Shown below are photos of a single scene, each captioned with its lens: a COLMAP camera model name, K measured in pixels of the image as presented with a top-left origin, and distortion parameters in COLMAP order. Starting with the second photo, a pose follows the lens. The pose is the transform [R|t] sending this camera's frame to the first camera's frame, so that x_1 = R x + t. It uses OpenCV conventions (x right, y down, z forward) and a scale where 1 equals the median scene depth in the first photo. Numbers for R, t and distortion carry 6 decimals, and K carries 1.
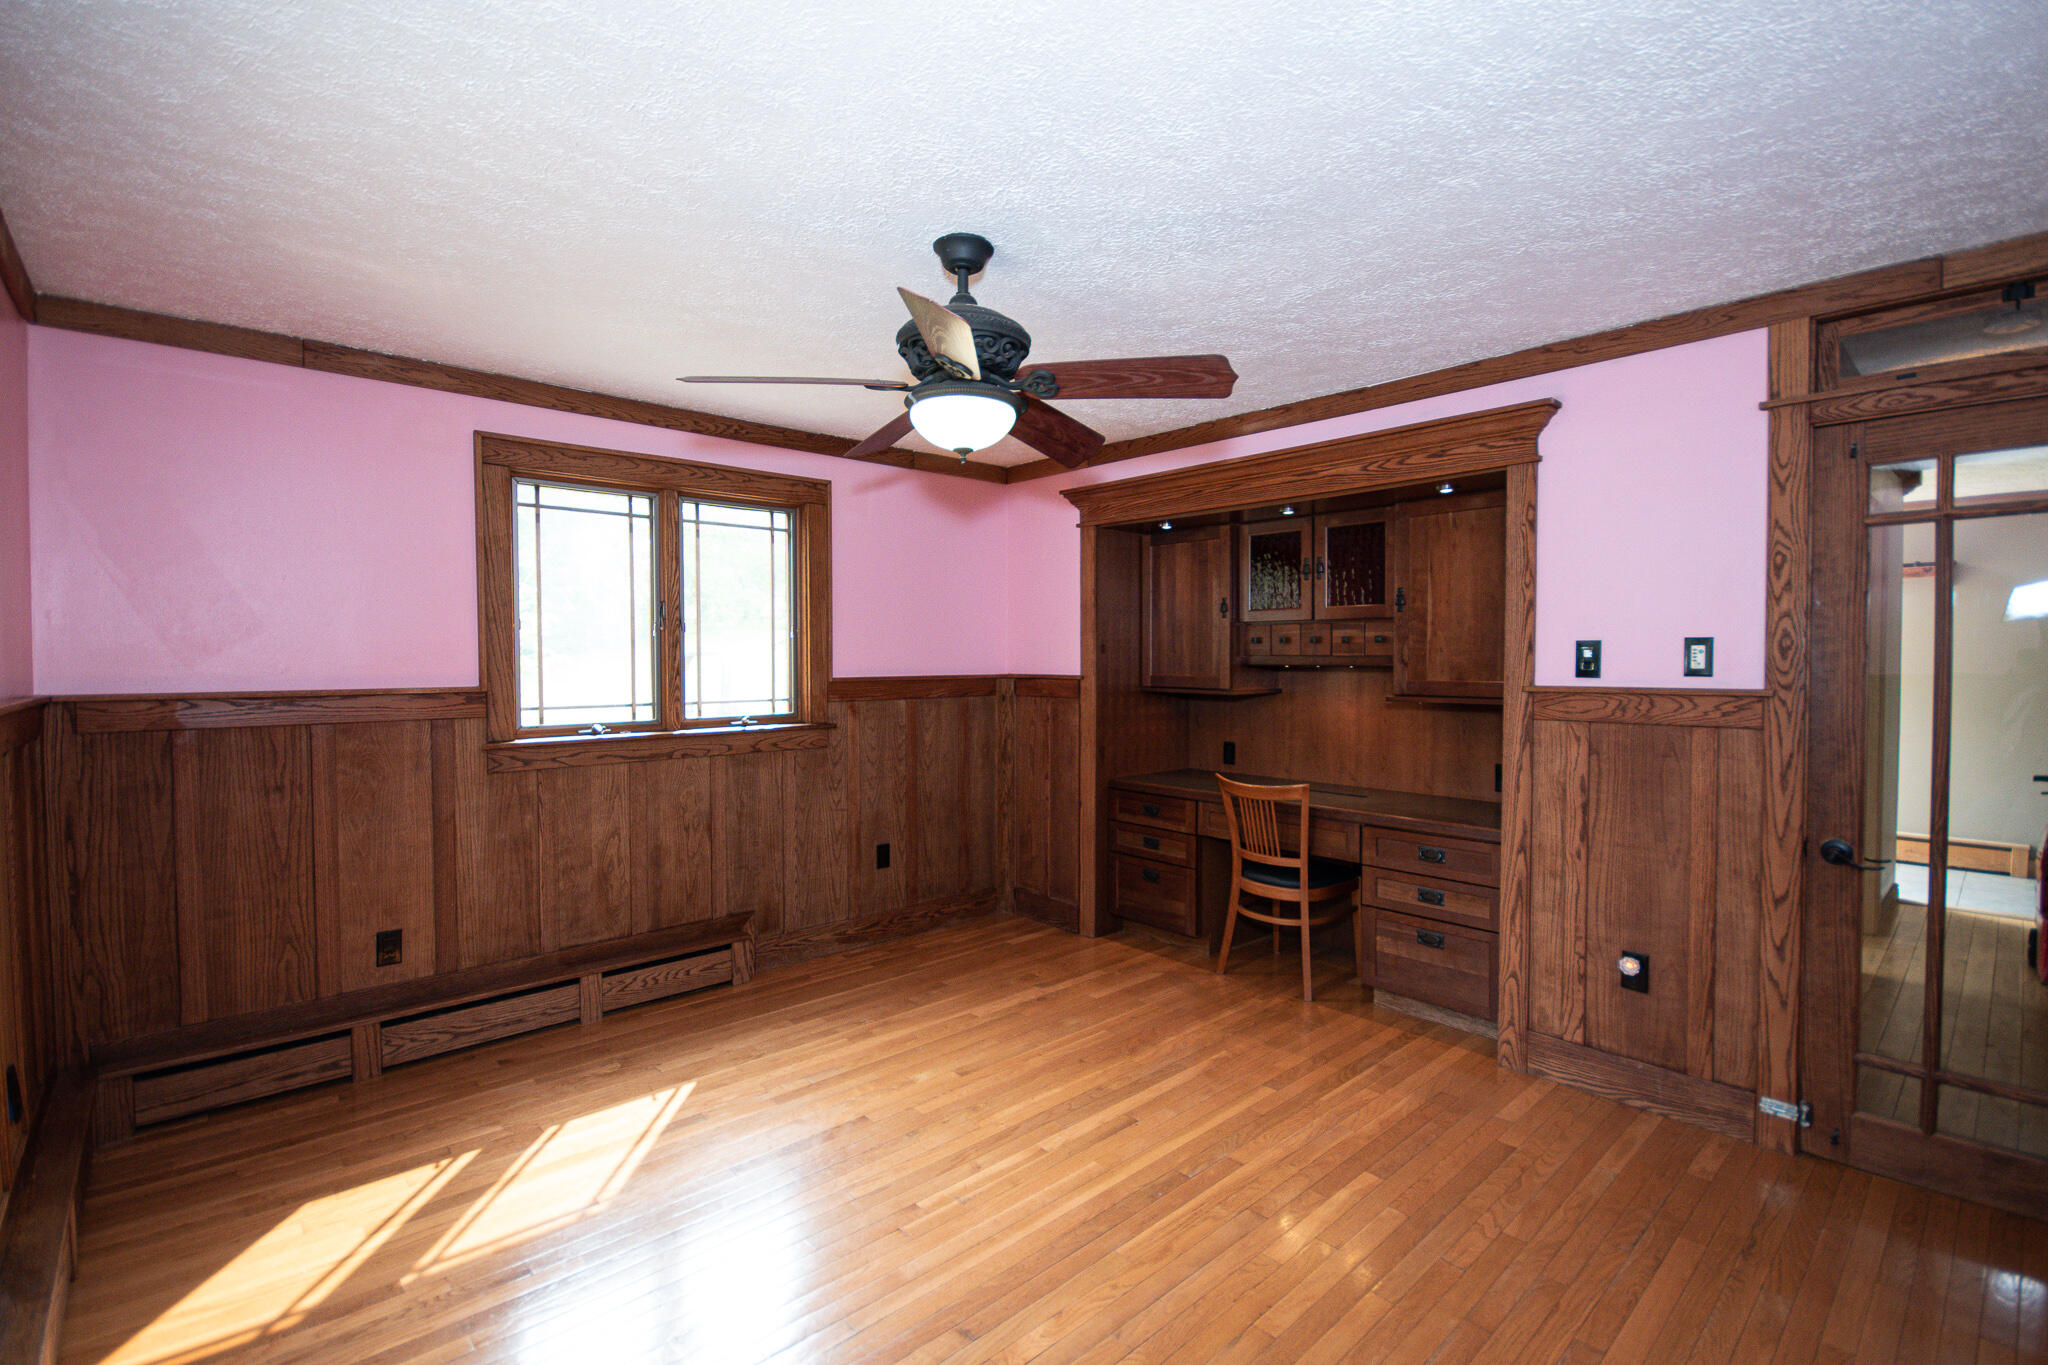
lens RADIAL K [[916.5, 0, 1030.4], [0, 916.5, 682.8], [0, 0, 1]] dist [0.020239, -0.016847]
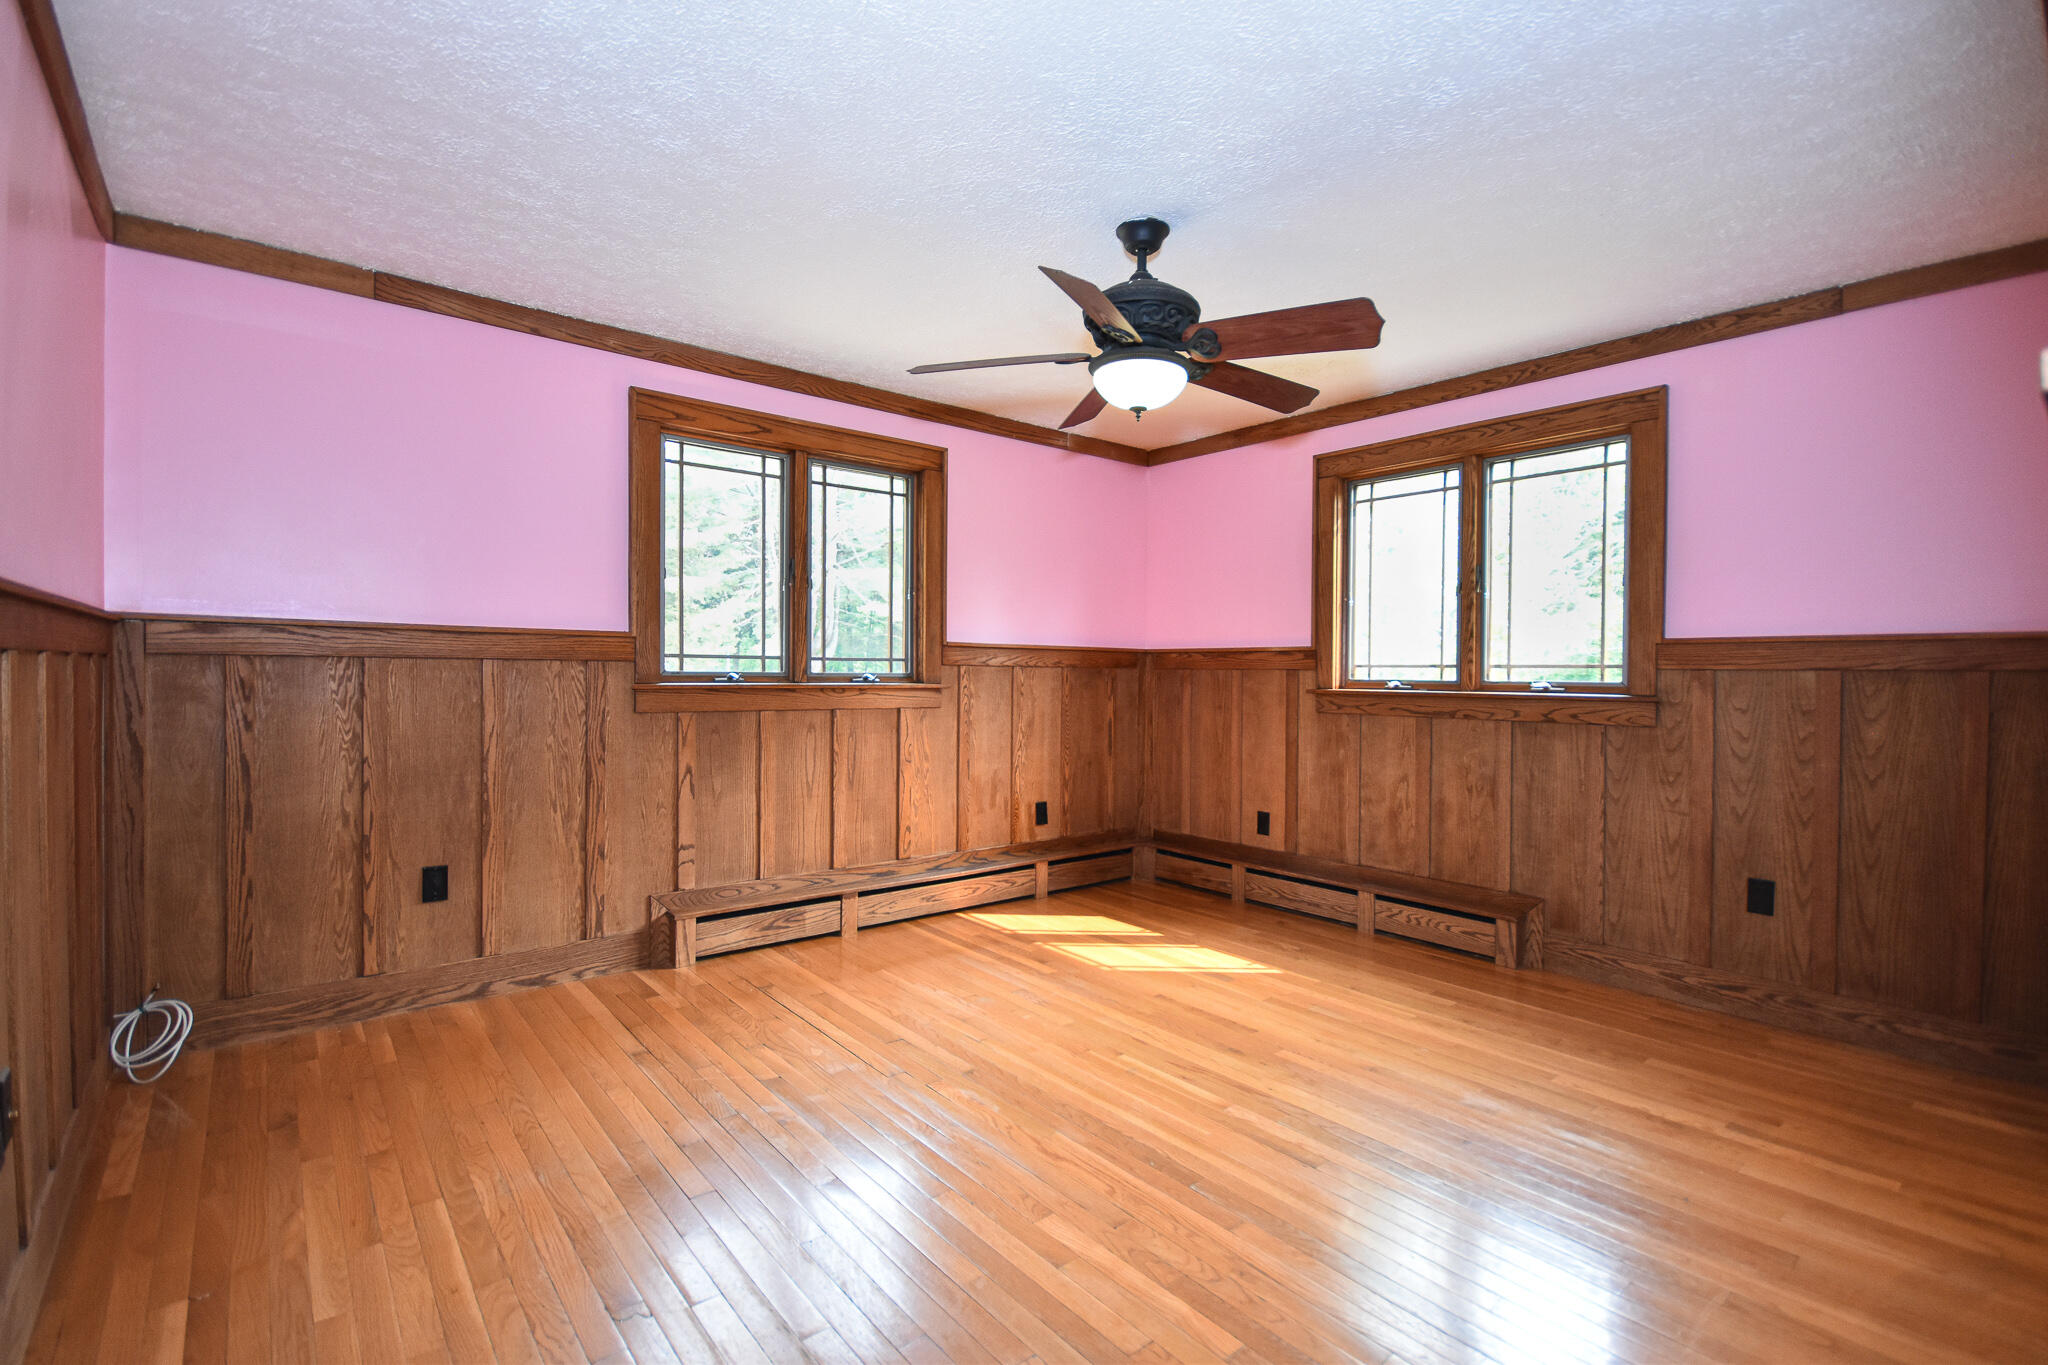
lens RADIAL K [[929.3, 0, 1033.7], [0, 929.3, 680.0], [0, 0, 1]] dist [-0.001525, -0.000546]
pose [[-0.048022, 0.006800, -0.998823, 0.698171], [-0.037757, 0.999250, 0.008618, 0.051121], [0.998132, 0.038126, -0.047729, 0.602077]]
